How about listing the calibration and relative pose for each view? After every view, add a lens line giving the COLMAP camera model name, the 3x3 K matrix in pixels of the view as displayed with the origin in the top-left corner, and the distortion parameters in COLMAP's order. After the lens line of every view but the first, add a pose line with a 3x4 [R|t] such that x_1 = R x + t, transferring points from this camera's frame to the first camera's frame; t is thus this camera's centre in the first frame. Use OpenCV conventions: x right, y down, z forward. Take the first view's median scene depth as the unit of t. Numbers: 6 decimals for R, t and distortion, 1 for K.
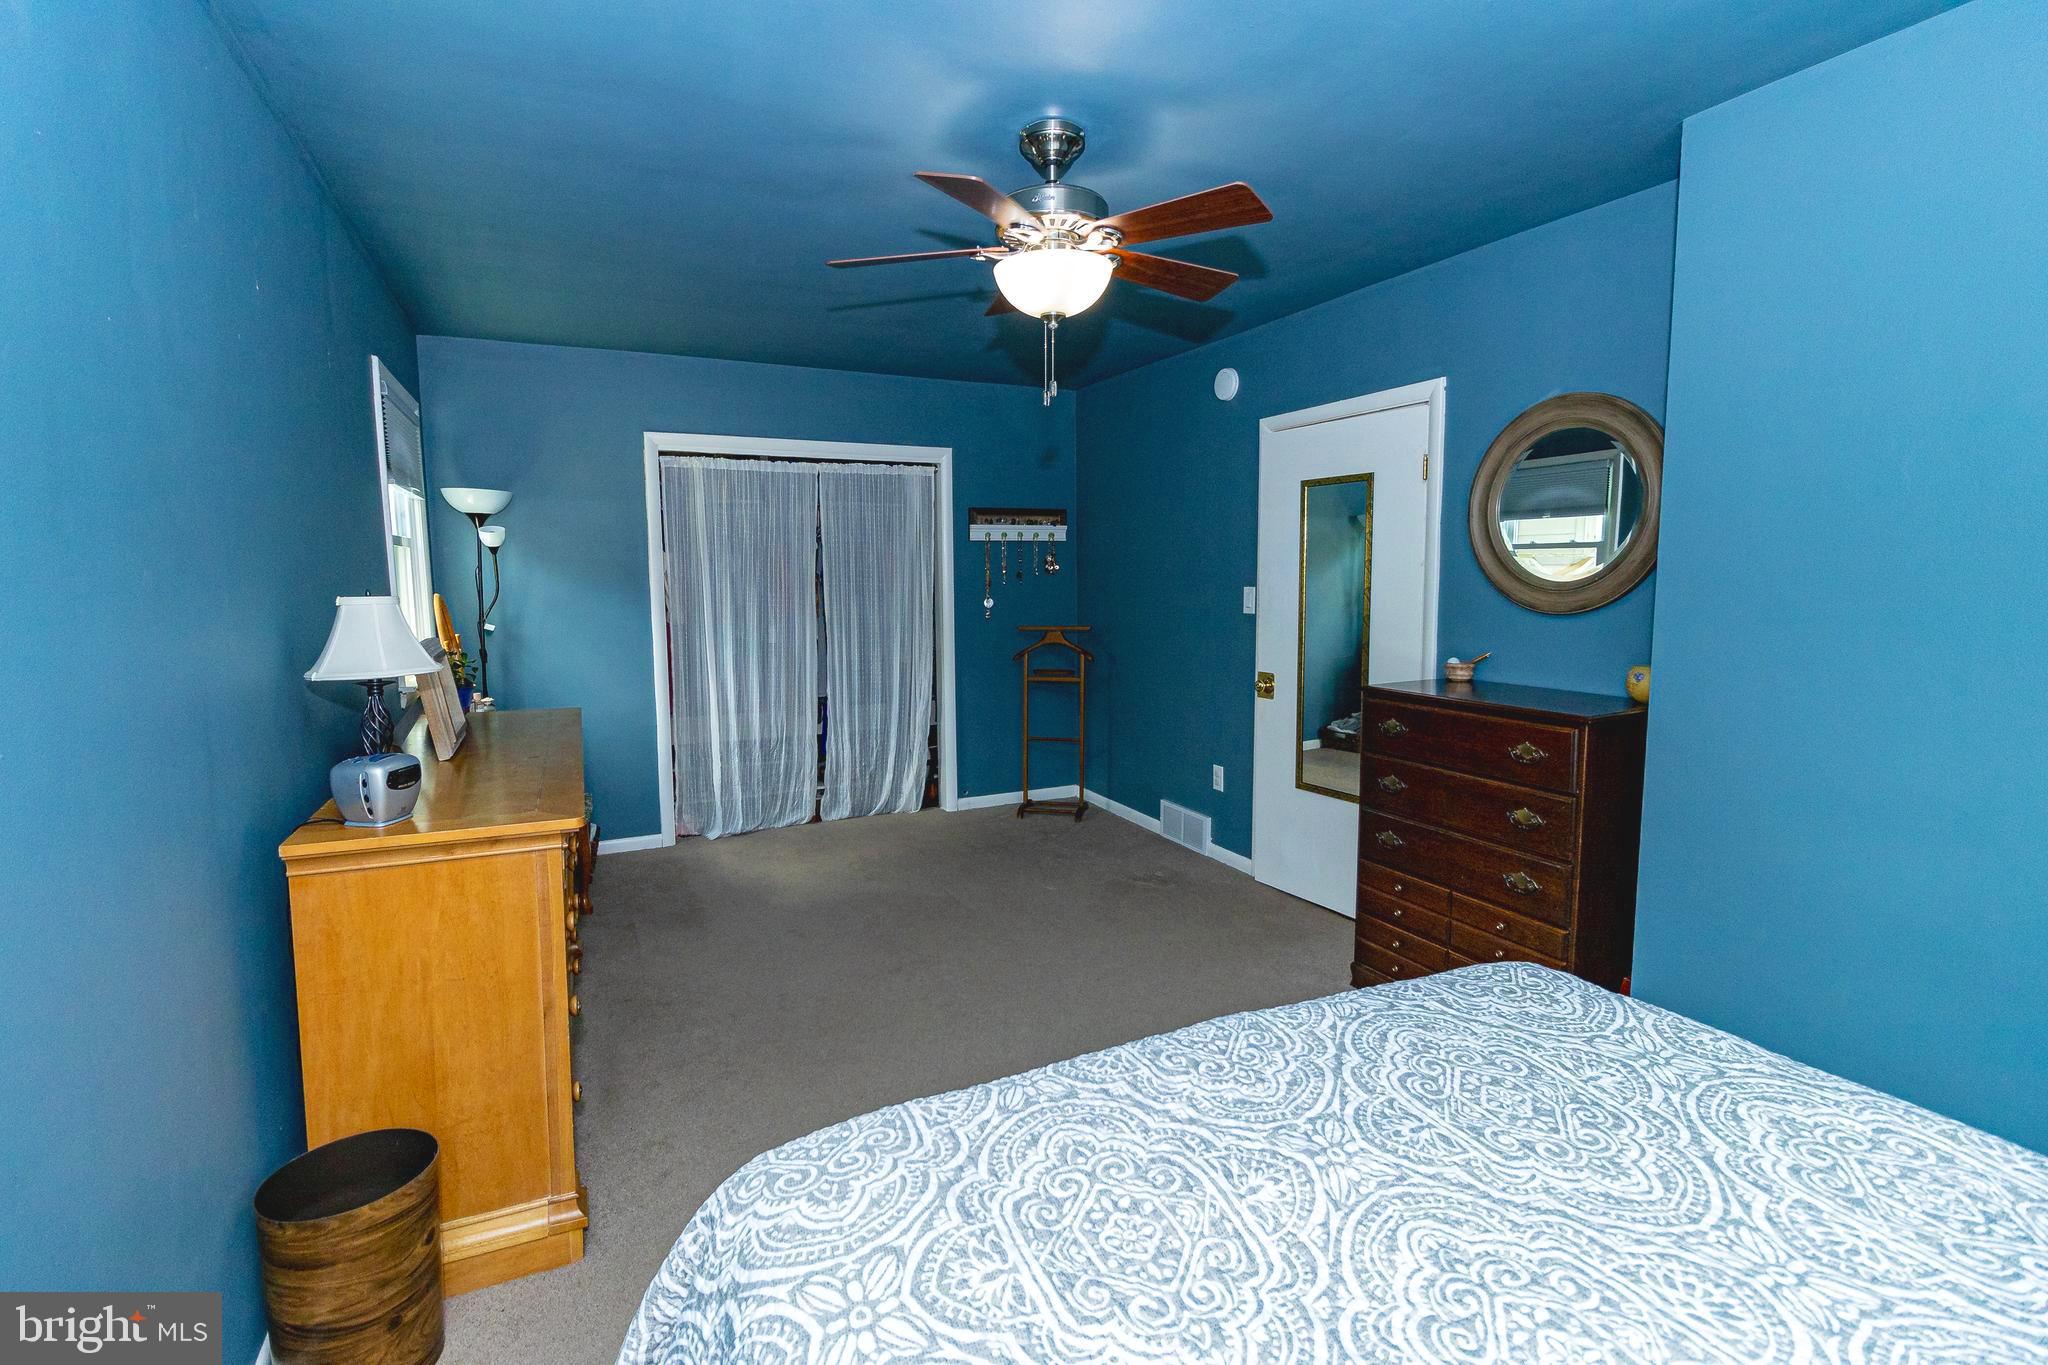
lens RADIAL K [[939.6, 0, 1024.2], [0, 939.6, 674.4], [0, 0, 1]] dist [-0.002370, -0.000562]
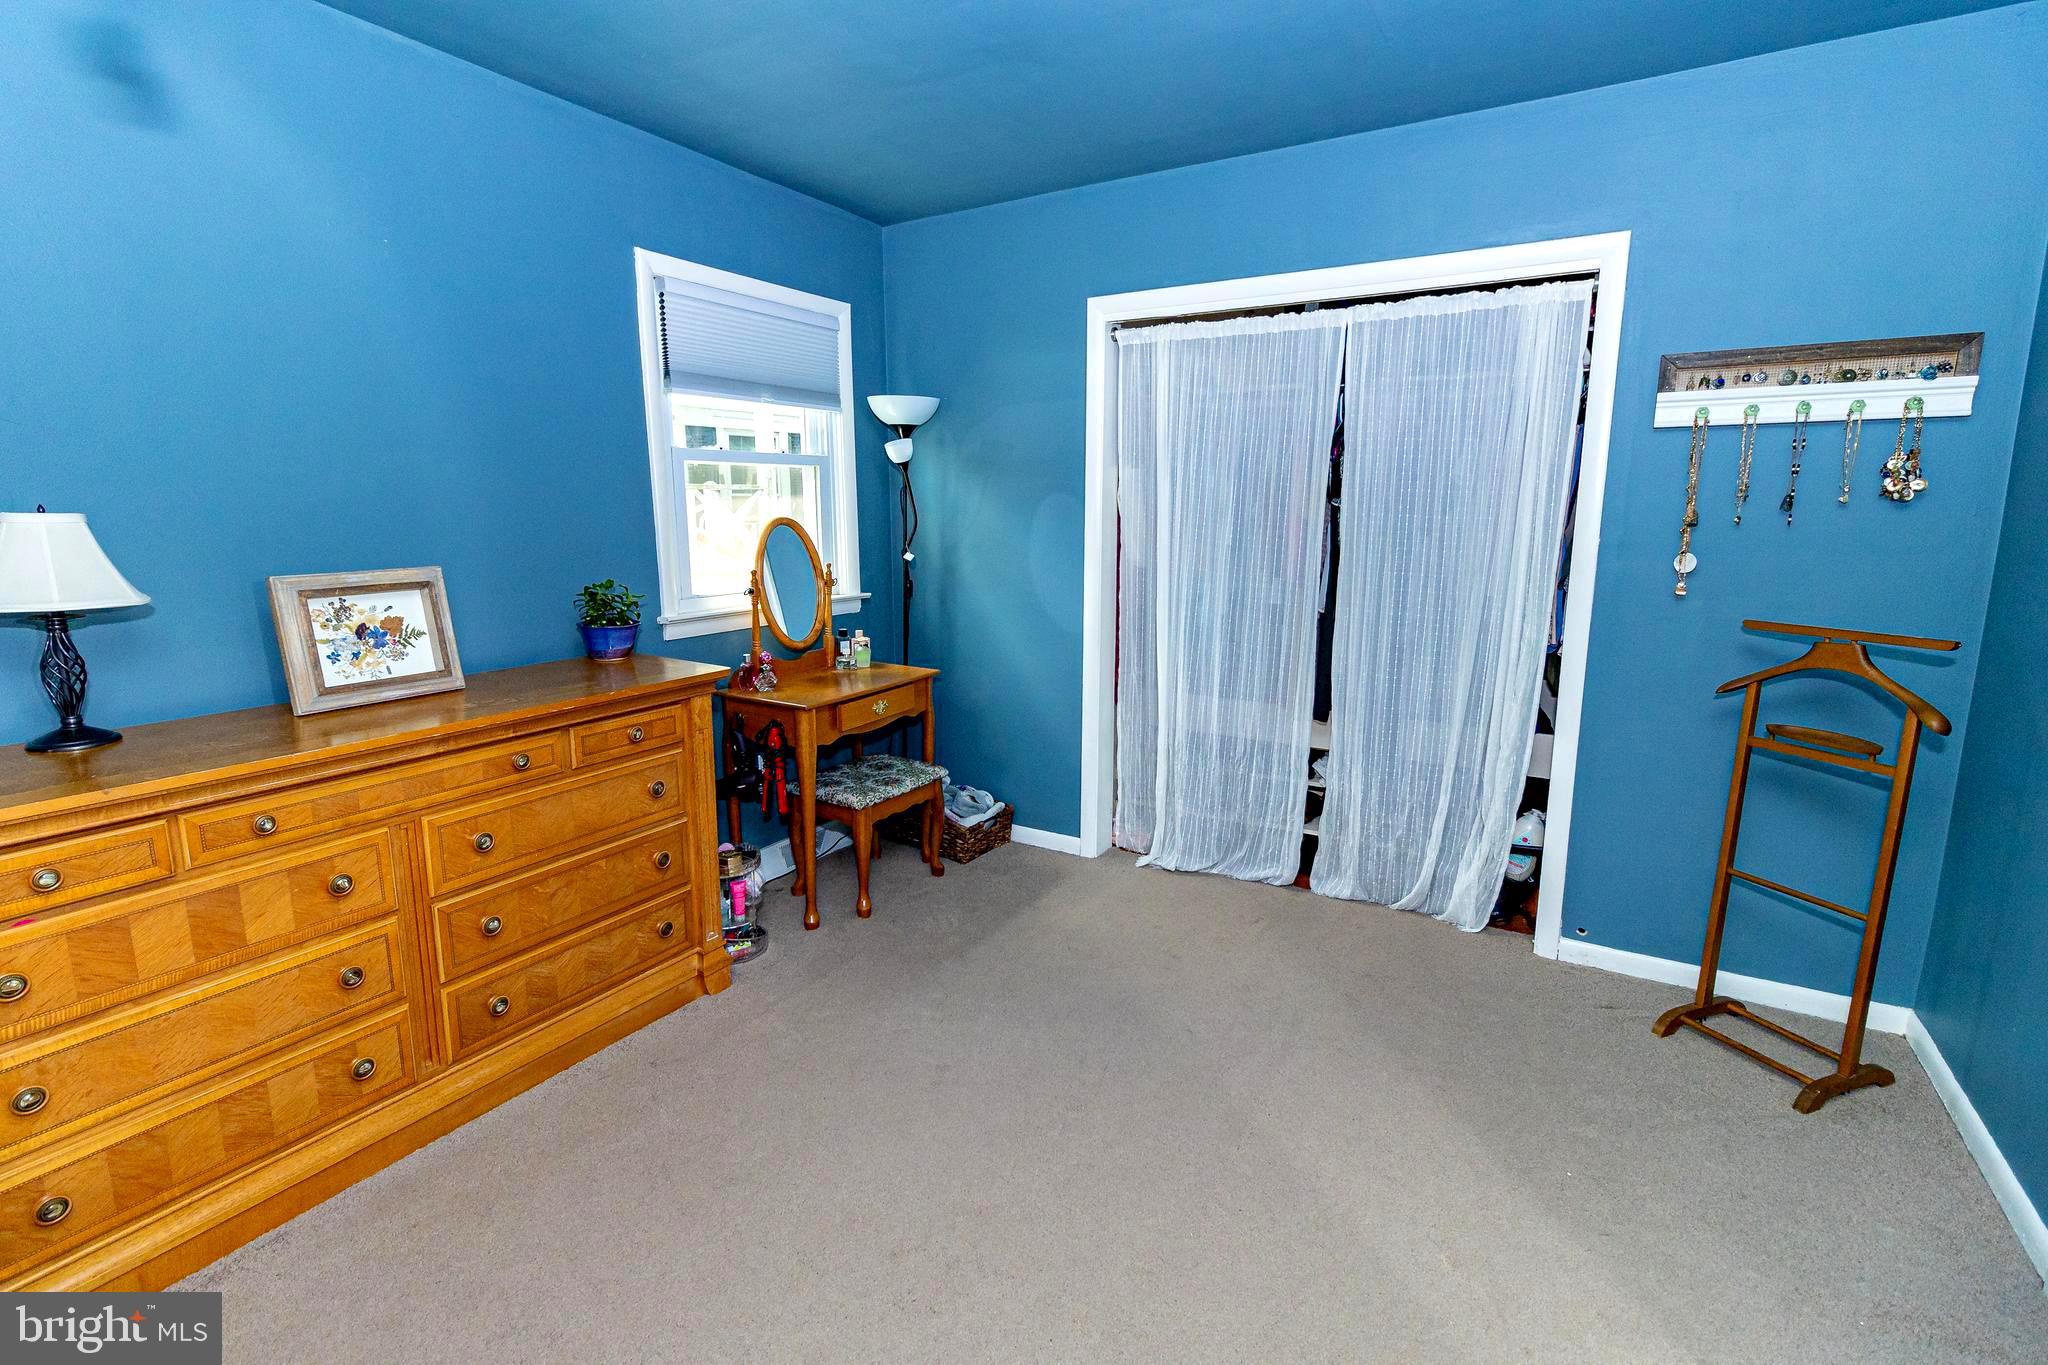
lens RADIAL K [[939.6, 0, 1023.5], [0, 939.6, 679.9], [0, 0, 1]] dist [-0.002370, -0.000562]
pose [[0.545211, 0.158800, -0.823121, 0.180508], [-0.098170, 0.987233, 0.125436, -0.045197], [0.832531, 0.012417, 0.553839, 0.479670]]
